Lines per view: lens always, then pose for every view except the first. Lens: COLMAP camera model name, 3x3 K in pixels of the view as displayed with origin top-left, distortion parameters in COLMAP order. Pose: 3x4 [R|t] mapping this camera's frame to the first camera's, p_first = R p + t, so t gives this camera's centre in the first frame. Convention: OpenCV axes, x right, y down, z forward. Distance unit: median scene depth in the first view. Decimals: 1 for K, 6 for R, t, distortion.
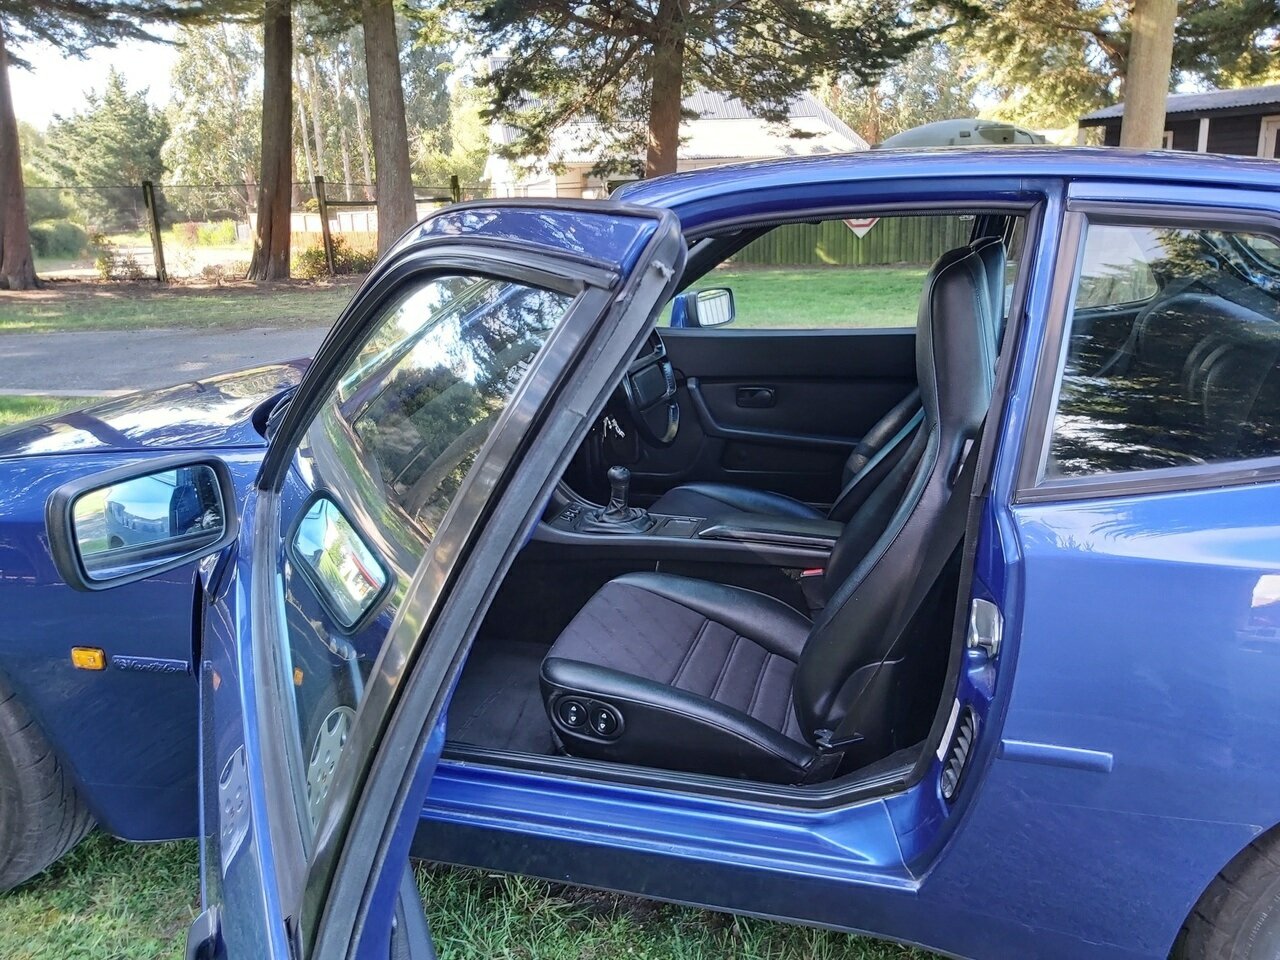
lens RADIAL K [[988.8, 0, 636.1], [0, 988.8, 471.1], [0, 0, 1]] dist [0.077507, -0.139677]
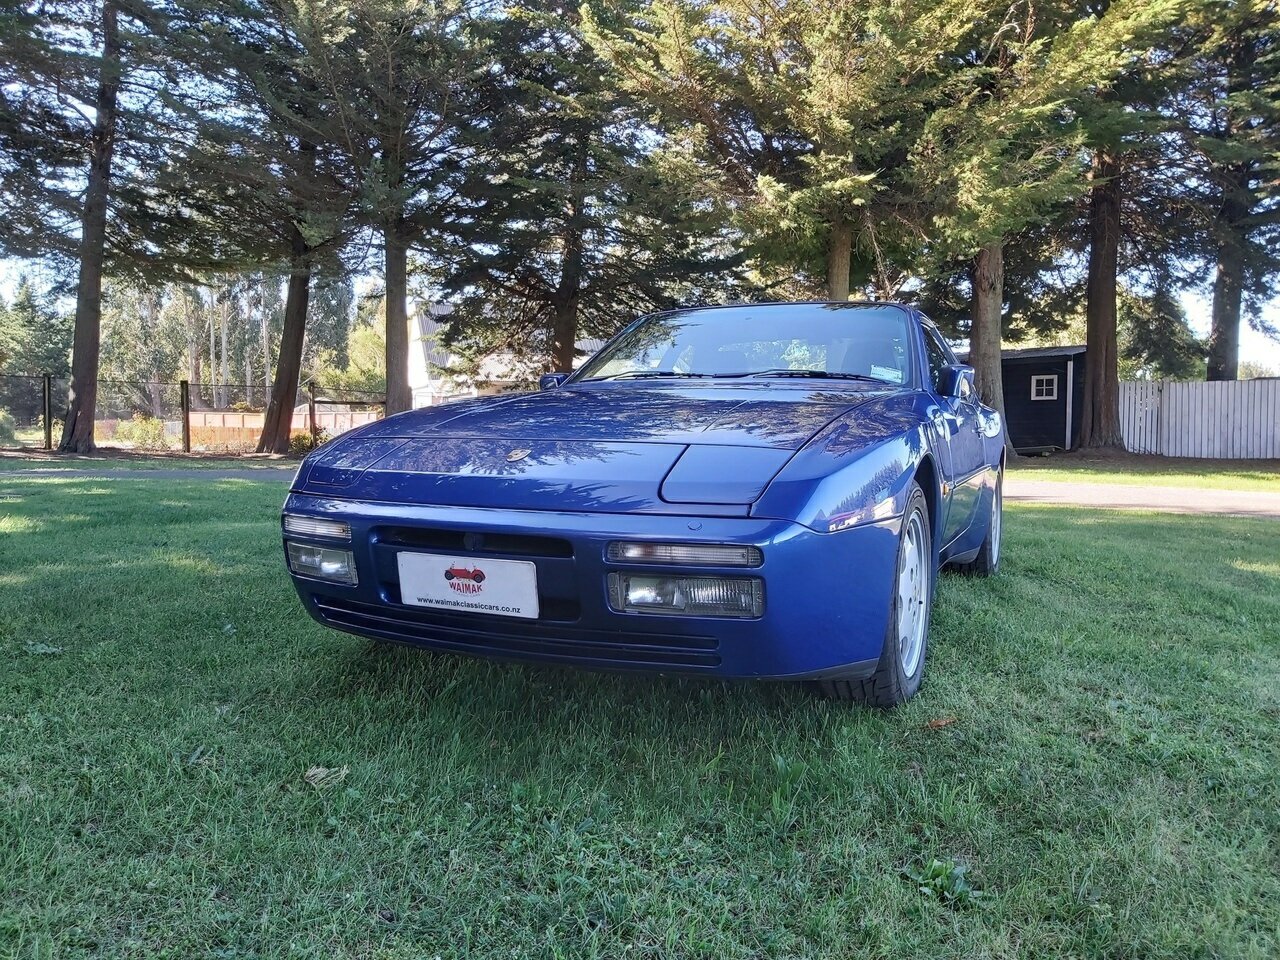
lens RADIAL K [[971.4, 0, 640.0], [0, 971.4, 485.3], [0, 0, 1]] dist [0.073825, -0.127338]
pose [[0.988636, 0.026570, 0.147965, -0.059666], [0.003472, 0.979960, -0.199166, 0.094439], [-0.150291, 0.197416, 0.968731, -0.292423]]
